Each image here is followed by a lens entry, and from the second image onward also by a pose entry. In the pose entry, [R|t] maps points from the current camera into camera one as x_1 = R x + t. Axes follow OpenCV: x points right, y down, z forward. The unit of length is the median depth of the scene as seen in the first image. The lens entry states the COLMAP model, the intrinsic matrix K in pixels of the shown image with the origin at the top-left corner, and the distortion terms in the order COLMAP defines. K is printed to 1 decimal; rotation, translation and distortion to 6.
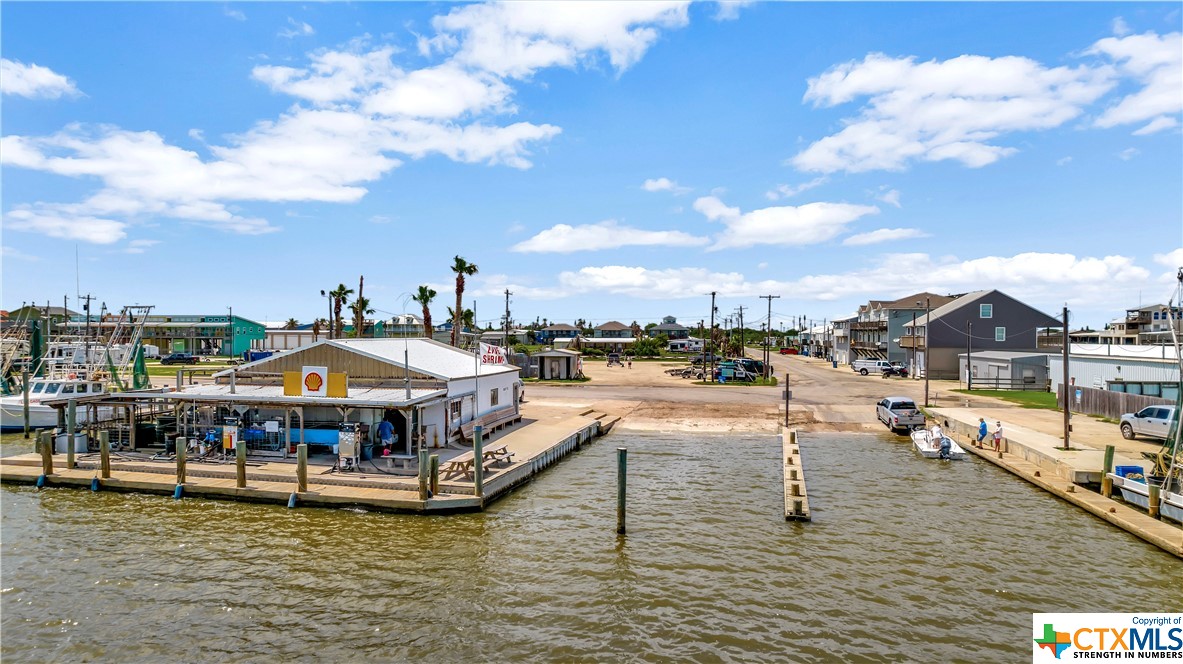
lens RADIAL K [[757.6, 0, 591.5], [0, 757.6, 332.0], [0, 0, 1]] dist [-0.075570, 0.068646]
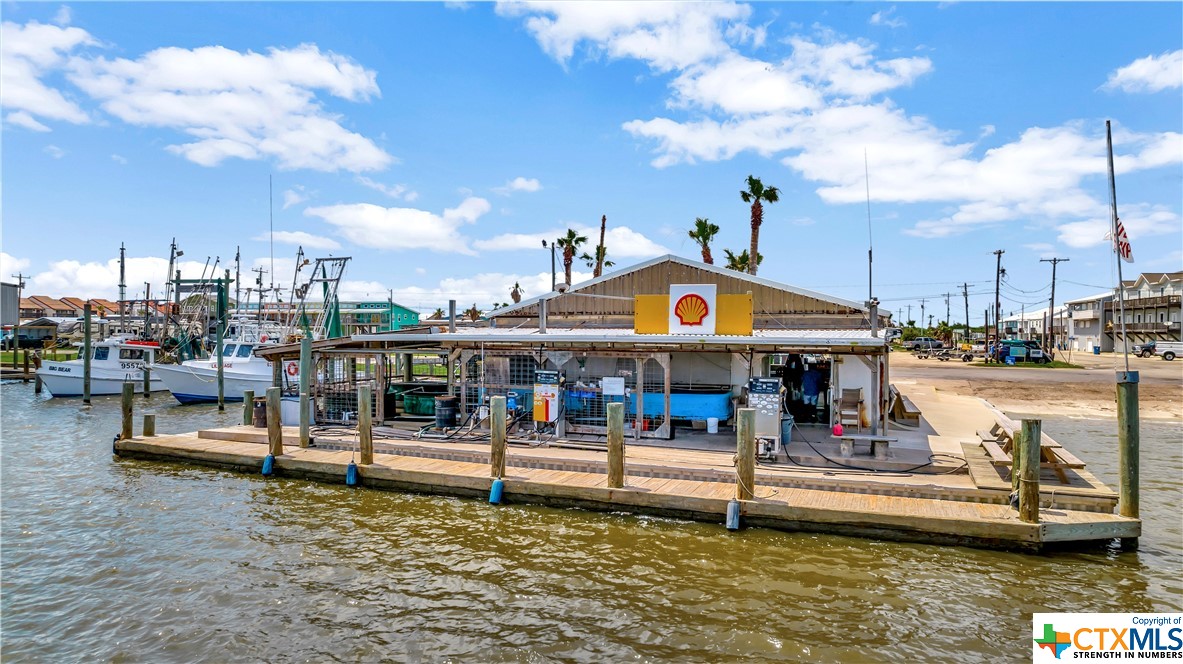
lens RADIAL K [[757.6, 0, 591.5], [0, 757.6, 332.0], [0, 0, 1]] dist [-0.075570, 0.068646]
pose [[0.987956, 0.000963, -0.154735, -0.274660], [-0.000893, 0.999999, 0.000518, 0.064474], [0.154735, -0.000373, 0.987956, 0.309060]]
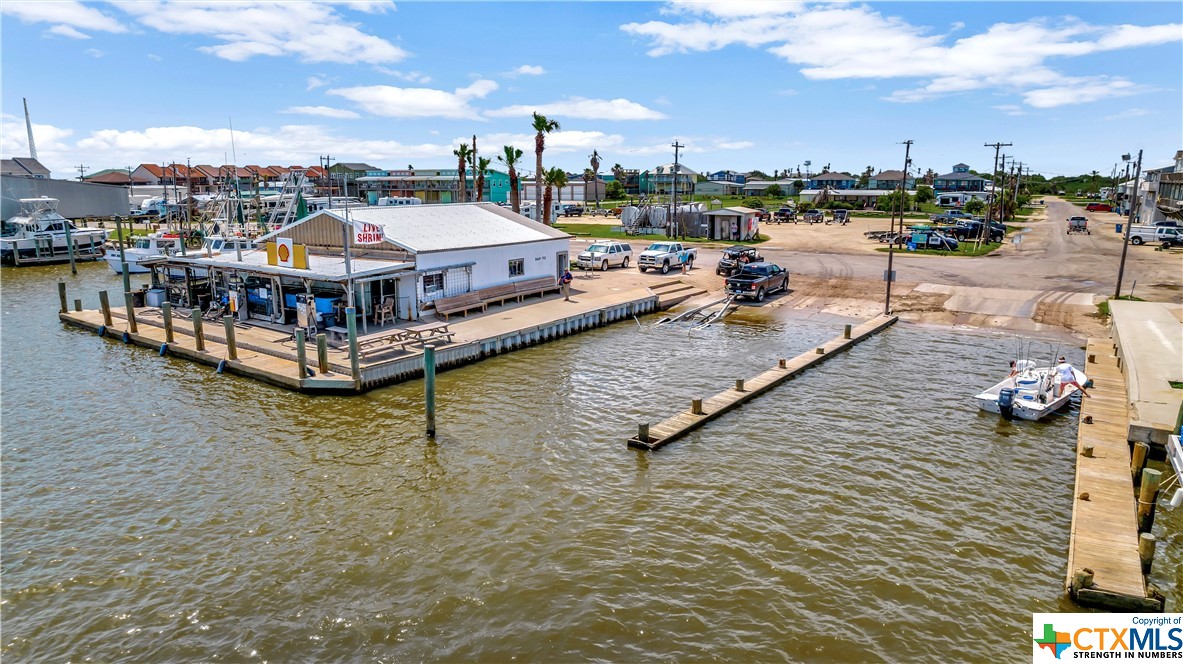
lens RADIAL K [[757.6, 0, 591.5], [0, 757.6, 332.0], [0, 0, 1]] dist [-0.075570, 0.068646]
pose [[0.921874, 0.070852, -0.380956, 0.327830], [0.006302, 0.980269, 0.197566, -0.021782], [0.387437, -0.184532, 0.903239, 0.161300]]
